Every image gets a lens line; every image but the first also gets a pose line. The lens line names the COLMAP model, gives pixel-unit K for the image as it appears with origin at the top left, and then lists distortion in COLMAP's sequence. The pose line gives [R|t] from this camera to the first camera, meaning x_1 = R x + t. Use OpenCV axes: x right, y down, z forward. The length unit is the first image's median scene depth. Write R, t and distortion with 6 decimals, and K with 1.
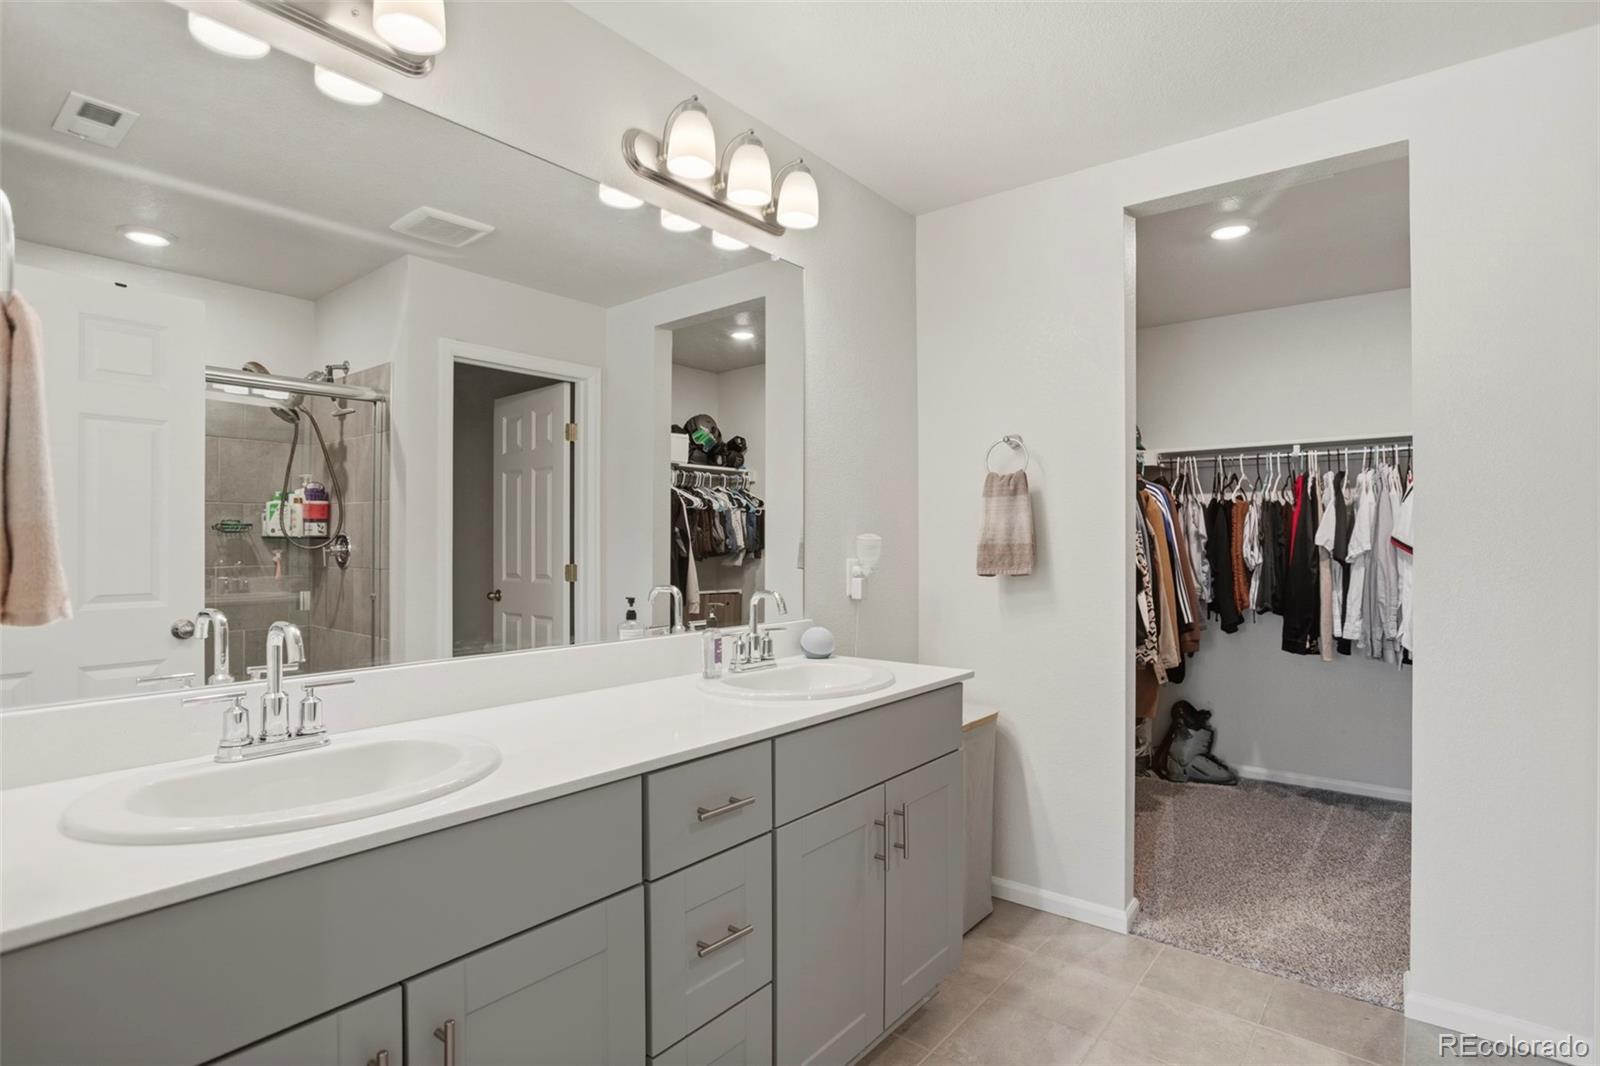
lens RADIAL K [[788.7, 0, 799.9], [0, 788.7, 533.1], [0, 0, 1]] dist [-0.050961, 0.019009]
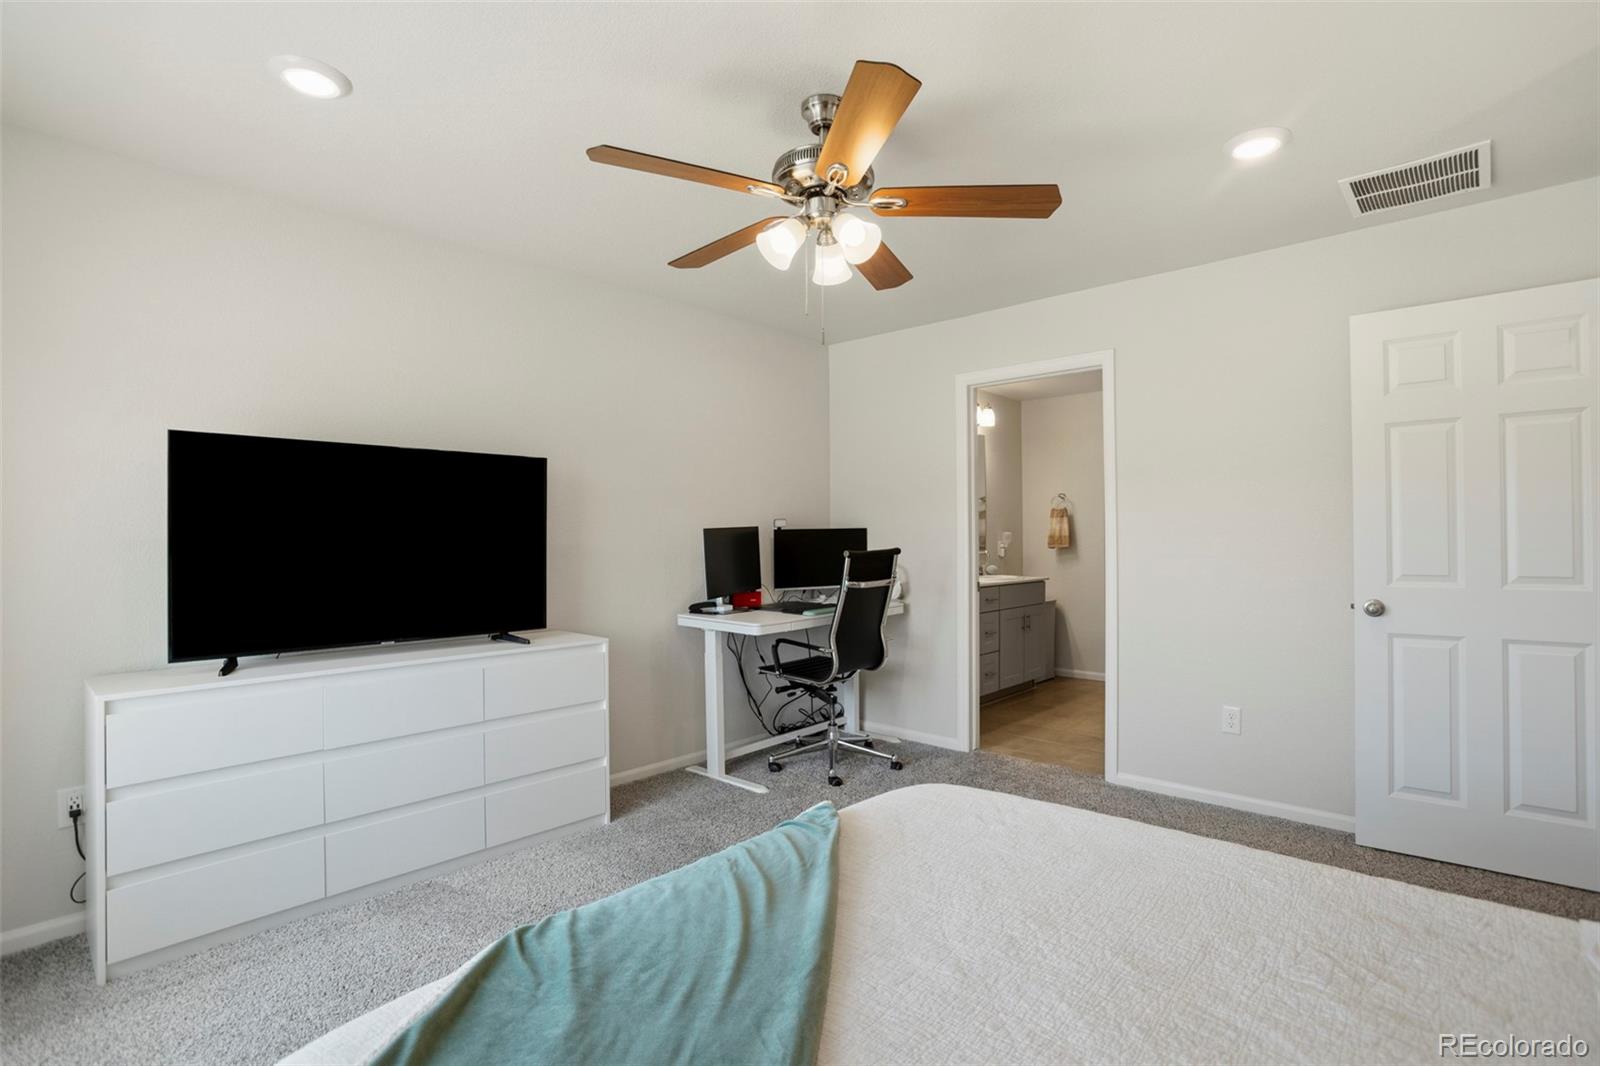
lens RADIAL K [[788.7, 0, 807.1], [0, 788.7, 532.6], [0, 0, 1]] dist [-0.050961, 0.019009]
pose [[0.999092, -0.005741, -0.042205, -0.277684], [0.005643, 0.999981, -0.002436, 0.003573], [0.042218, 0.002195, 0.999106, -0.980707]]
